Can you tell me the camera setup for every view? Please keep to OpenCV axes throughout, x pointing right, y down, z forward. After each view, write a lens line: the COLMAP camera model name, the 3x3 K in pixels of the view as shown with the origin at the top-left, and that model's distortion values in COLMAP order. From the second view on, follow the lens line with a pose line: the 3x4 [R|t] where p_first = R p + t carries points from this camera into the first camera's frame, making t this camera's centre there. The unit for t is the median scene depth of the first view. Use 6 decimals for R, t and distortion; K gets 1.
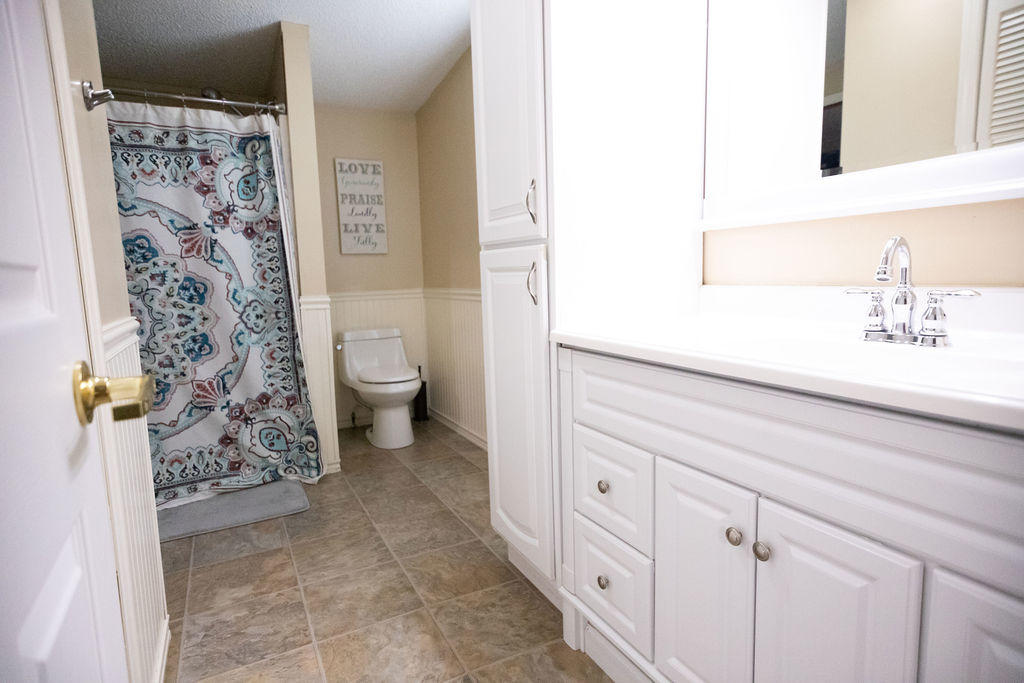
lens RADIAL K [[549.4, 0, 514.1], [0, 549.4, 341.0], [0, 0, 1]] dist [0.015771, 0.001760]
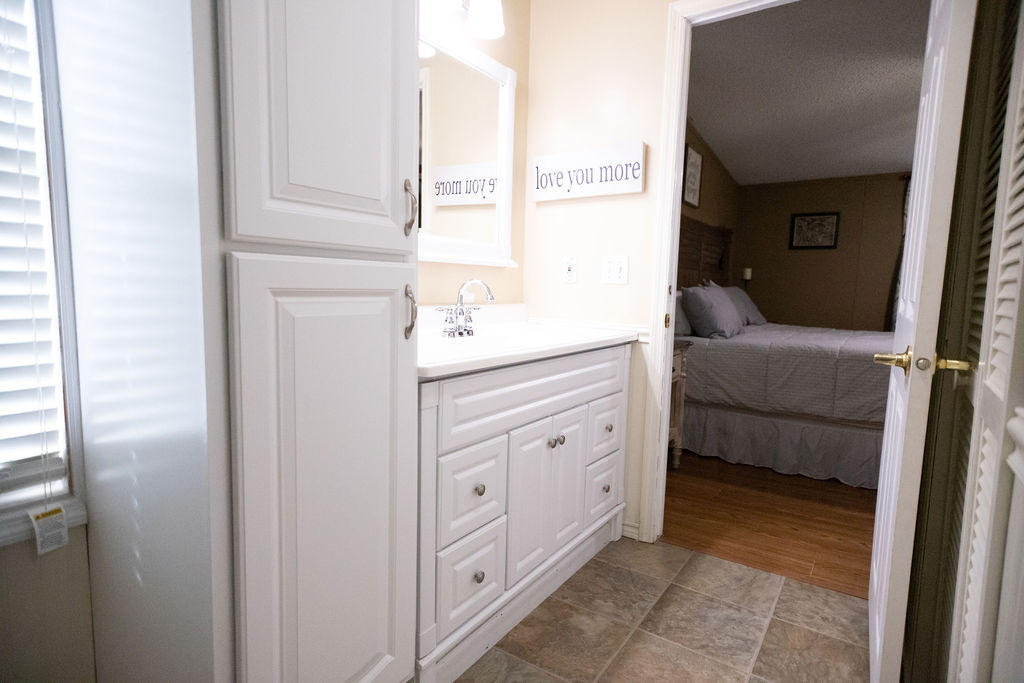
lens RADIAL K [[549.4, 0, 515.8], [0, 549.4, 344.0], [0, 0, 1]] dist [0.015771, 0.001760]
pose [[-0.462140, -0.082561, 0.882955, -0.842156], [0.096770, 0.985016, 0.142753, -0.180463], [-0.881511, 0.151415, -0.447226, 1.409673]]
